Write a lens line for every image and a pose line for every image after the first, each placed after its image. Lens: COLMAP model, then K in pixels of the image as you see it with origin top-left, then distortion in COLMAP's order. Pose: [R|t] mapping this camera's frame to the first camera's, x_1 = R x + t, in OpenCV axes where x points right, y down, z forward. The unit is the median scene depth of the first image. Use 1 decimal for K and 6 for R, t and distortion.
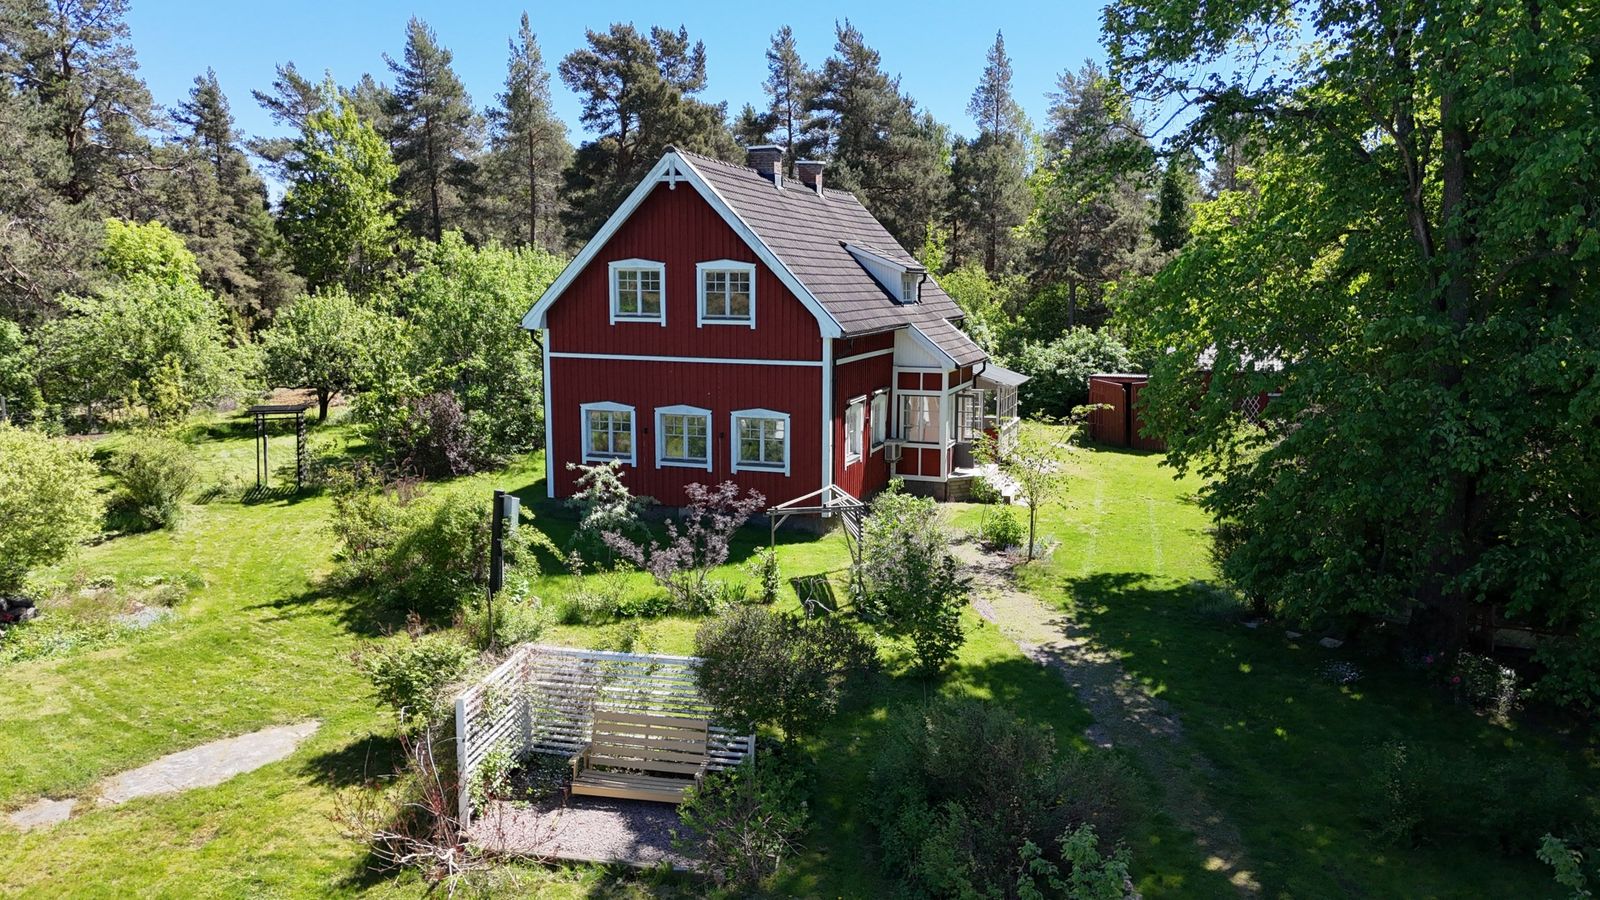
lens RADIAL K [[1175.2, 0, 798.5], [0, 1175.2, 445.4], [0, 0, 1]] dist [0.089318, -0.095609]
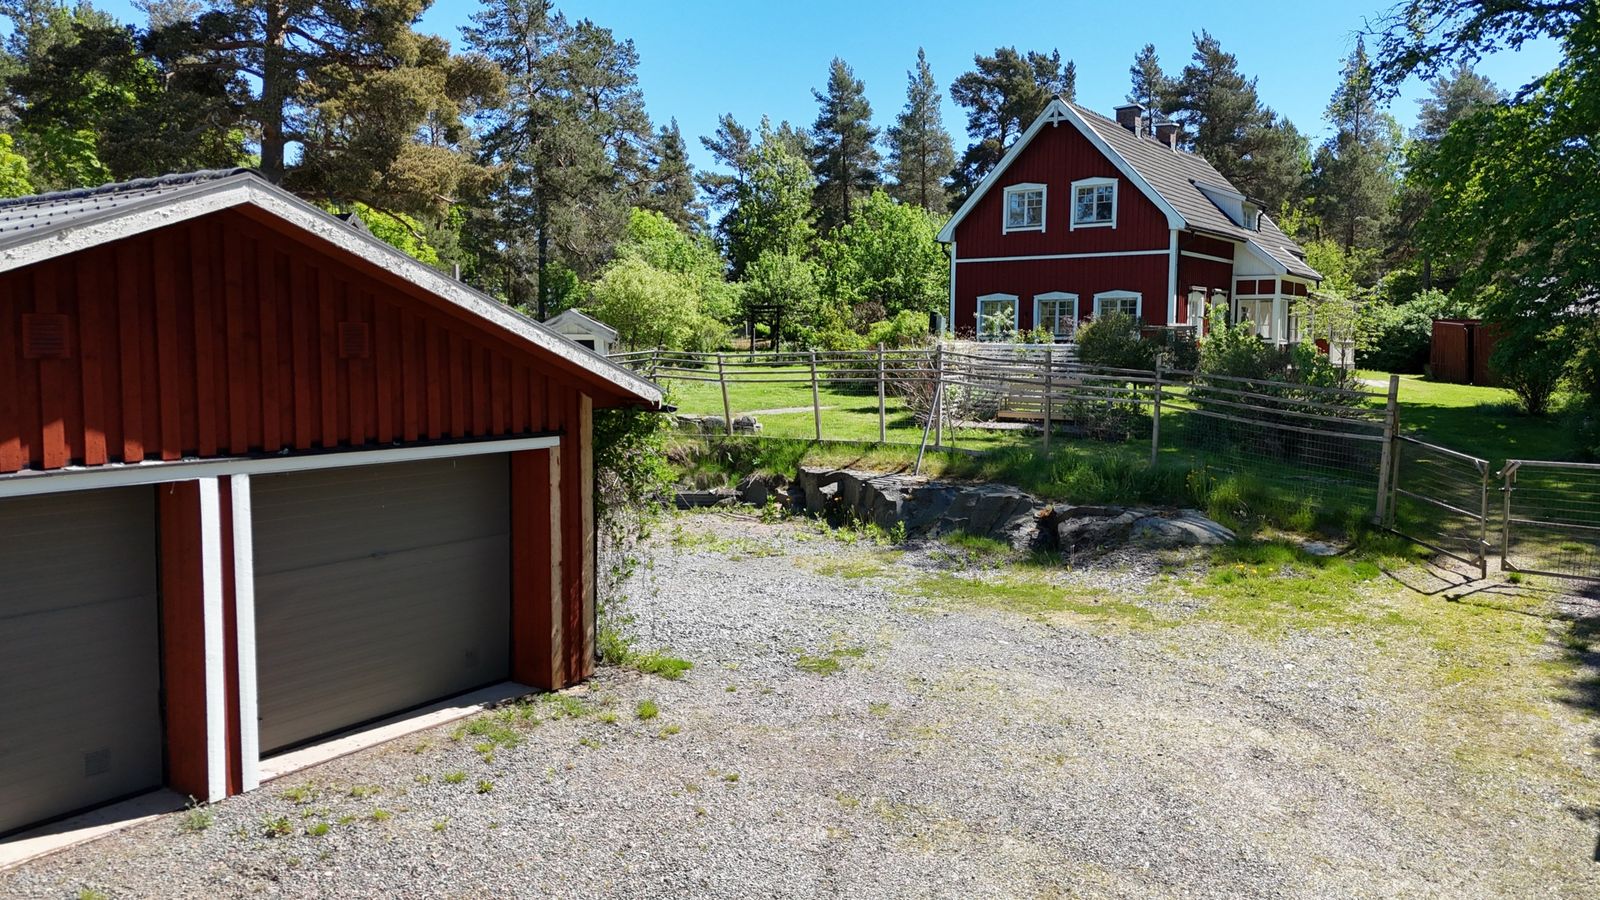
lens RADIAL K [[1175.2, 0, 798.5], [0, 1175.2, 445.4], [0, 0, 1]] dist [0.089318, -0.095609]
pose [[0.957747, 0.024718, -0.286549, 0.006567], [-0.041119, 0.997833, -0.051360, 0.169714], [0.284659, 0.060972, 0.956688, -0.264975]]
